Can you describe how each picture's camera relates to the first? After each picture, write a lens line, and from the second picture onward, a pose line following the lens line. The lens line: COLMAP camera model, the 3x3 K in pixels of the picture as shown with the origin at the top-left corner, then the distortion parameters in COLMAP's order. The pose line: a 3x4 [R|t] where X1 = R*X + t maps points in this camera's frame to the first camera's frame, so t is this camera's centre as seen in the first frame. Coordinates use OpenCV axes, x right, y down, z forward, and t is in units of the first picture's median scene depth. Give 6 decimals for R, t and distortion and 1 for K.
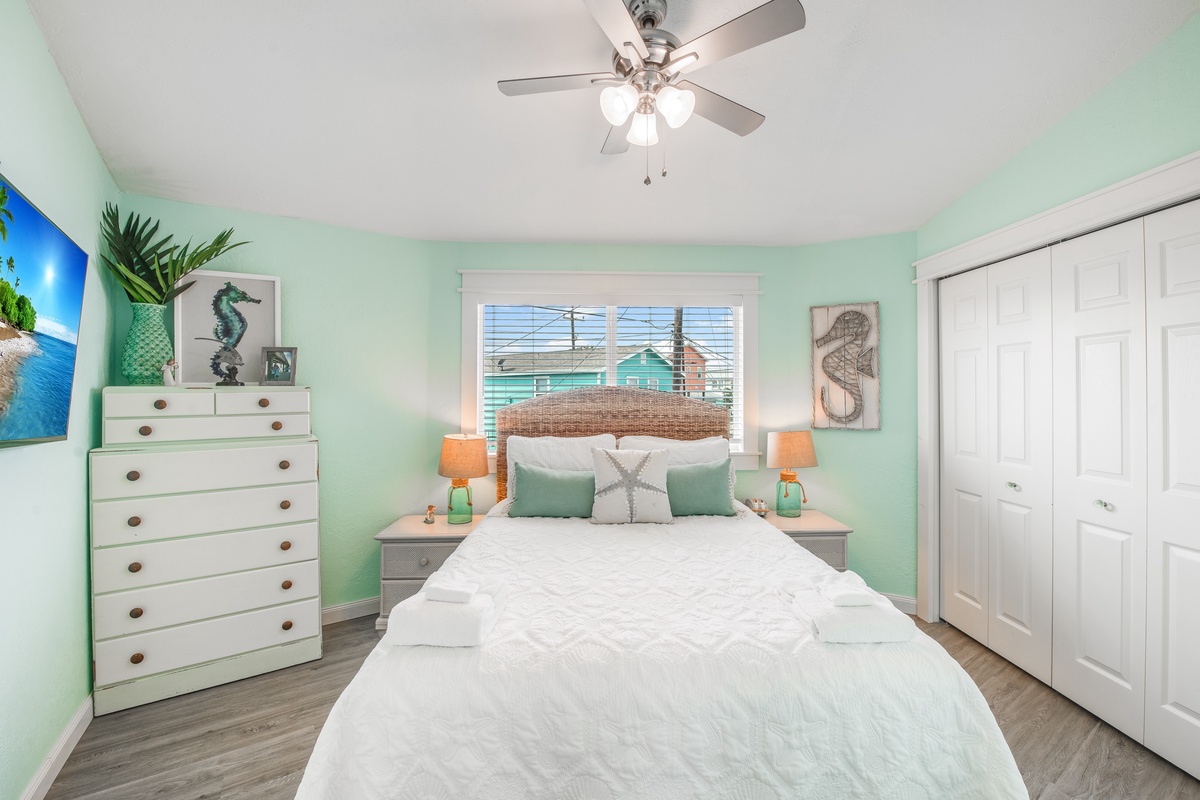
lens RADIAL K [[488.7, 0, 589.5], [0, 488.7, 390.2], [0, 0, 1]] dist [-0.017170, -0.000344]
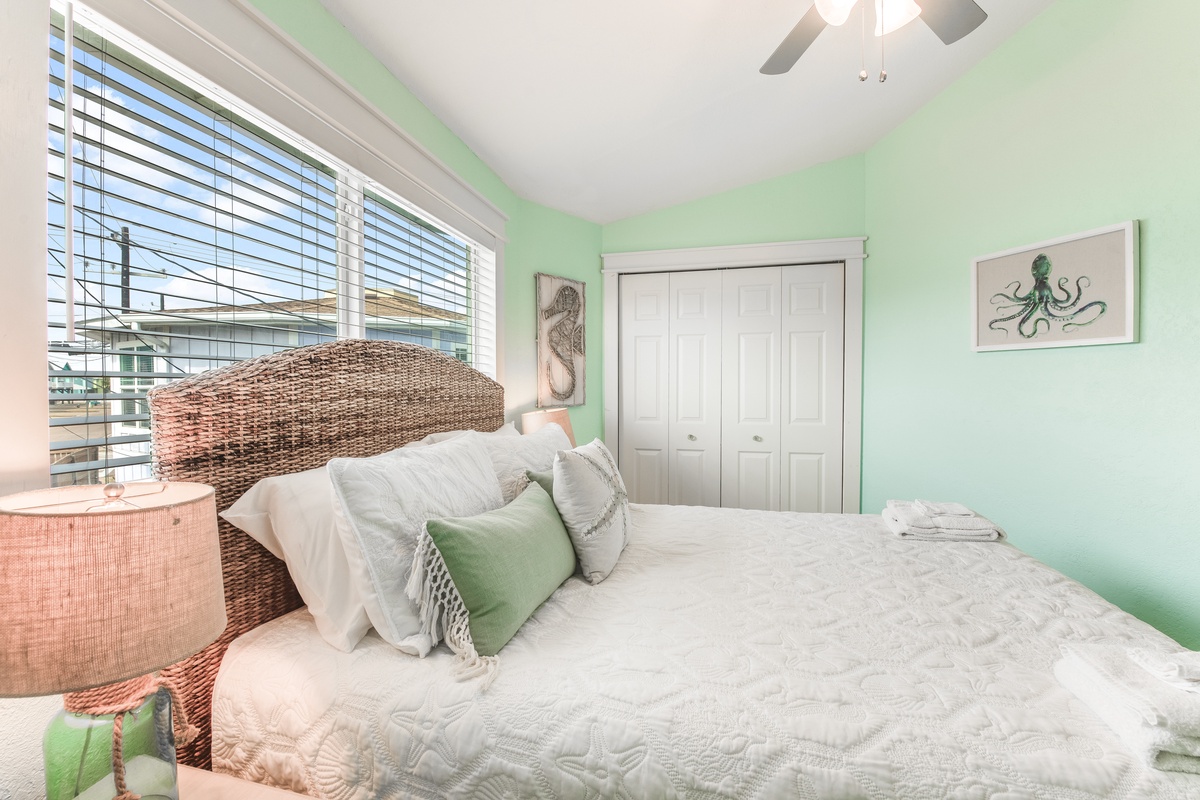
lens RADIAL K [[488.7, 0, 589.5], [0, 488.7, 390.2], [0, 0, 1]] dist [-0.017170, -0.000344]
pose [[0.259823, -0.009449, 0.965610, -0.412217], [-0.002640, 0.999941, 0.010495, 0.037896], [-0.965653, -0.005276, 0.259783, 0.695818]]
